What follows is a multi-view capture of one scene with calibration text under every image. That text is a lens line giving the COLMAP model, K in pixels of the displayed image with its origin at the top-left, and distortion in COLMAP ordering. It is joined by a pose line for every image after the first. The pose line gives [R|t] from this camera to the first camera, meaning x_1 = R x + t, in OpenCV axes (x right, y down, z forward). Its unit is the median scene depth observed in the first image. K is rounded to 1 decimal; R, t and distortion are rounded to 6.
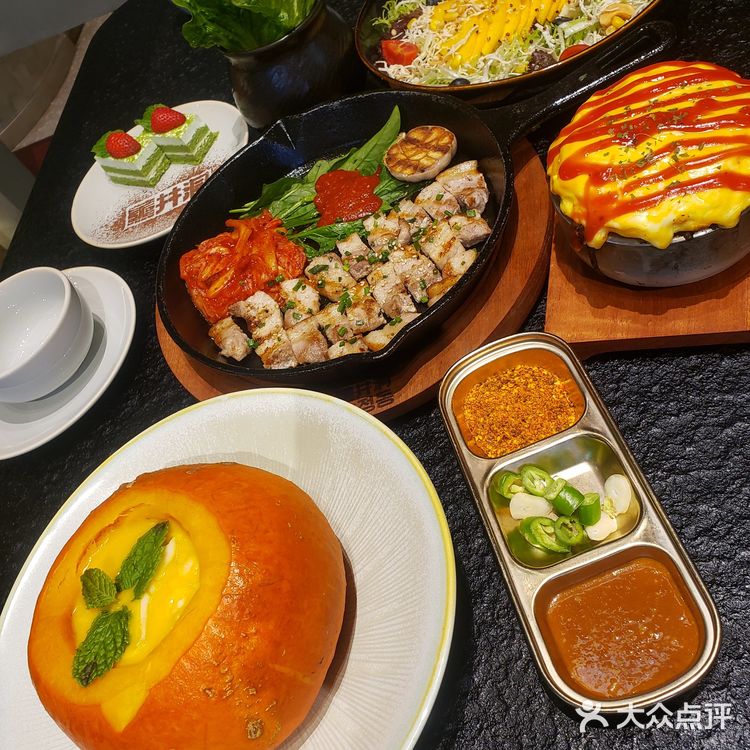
lens RADIAL K [[784.1, 0, 383.4], [0, 784.1, 372.2], [0, 0, 1]] dist [0.208817, -0.619459]
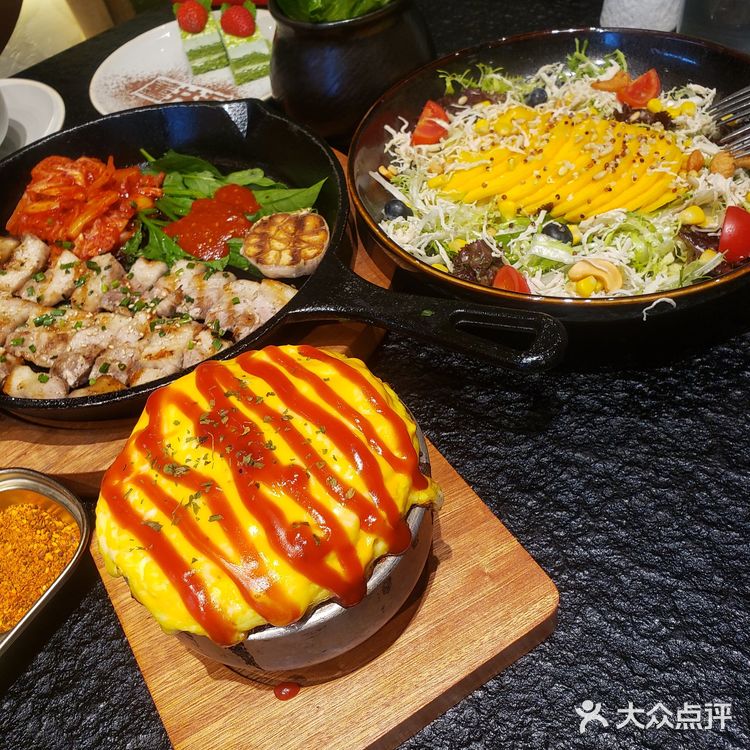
lens RADIAL K [[784.1, 0, 383.4], [0, 784.1, 372.2], [0, 0, 1]] dist [0.208817, -0.619459]
pose [[0.678772, 0.691957, -0.245896, 0.403870], [-0.654982, 0.721877, 0.223366, -0.430841], [0.332066, 0.009443, 0.943209, 0.291907]]
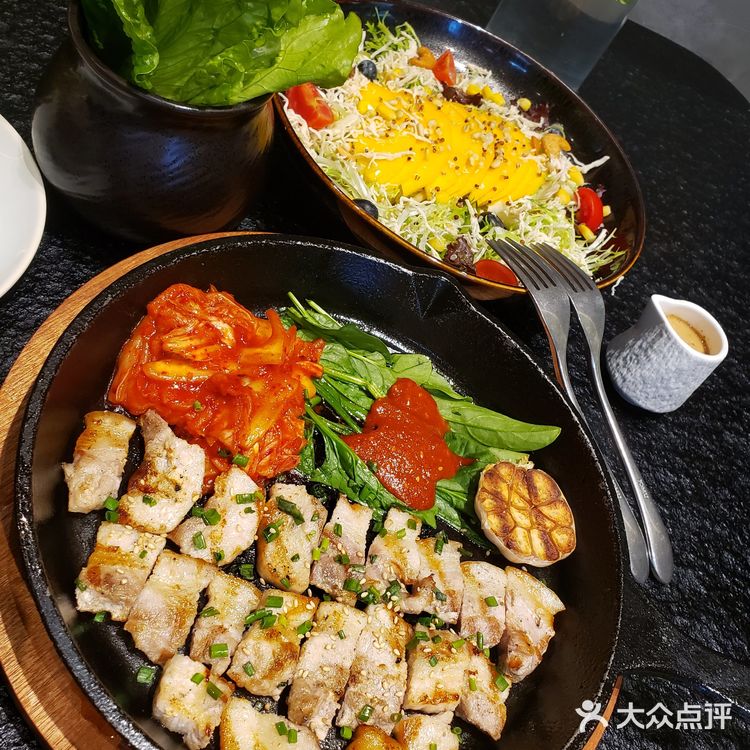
lens RADIAL K [[784.1, 0, 383.4], [0, 784.1, 372.2], [0, 0, 1]] dist [0.208817, -0.619459]
pose [[0.534763, 0.829879, 0.159151, -0.219975], [-0.826500, 0.552890, -0.105877, -0.178556], [-0.175858, -0.074919, 0.981560, 0.397655]]
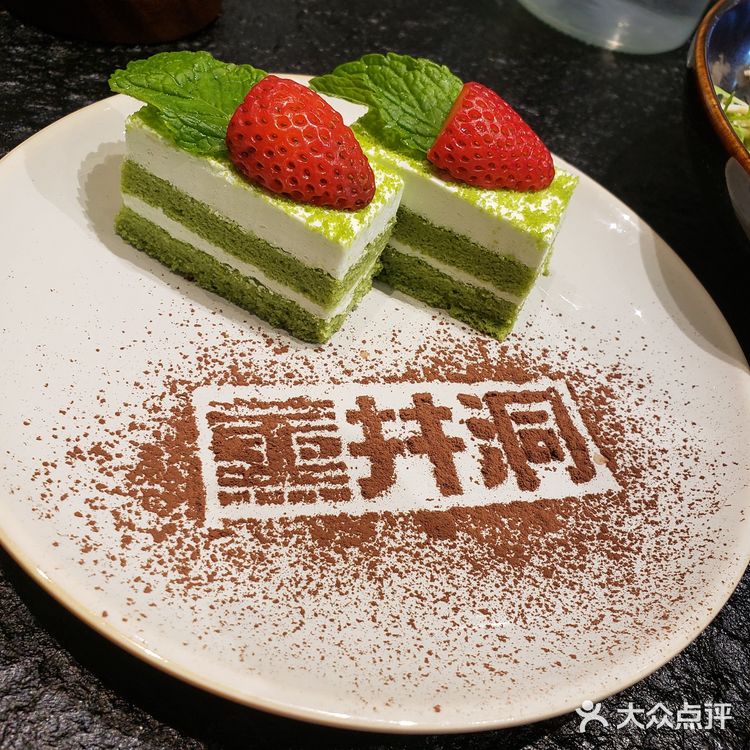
lens RADIAL K [[784.1, 0, 383.4], [0, 784.1, 372.2], [0, 0, 1]] dist [0.208817, -0.619459]
pose [[0.819515, 0.354355, 0.450364, -0.495093], [-0.314032, 0.935086, -0.164307, -0.246421], [-0.479352, -0.006776, 0.877597, 1.001978]]
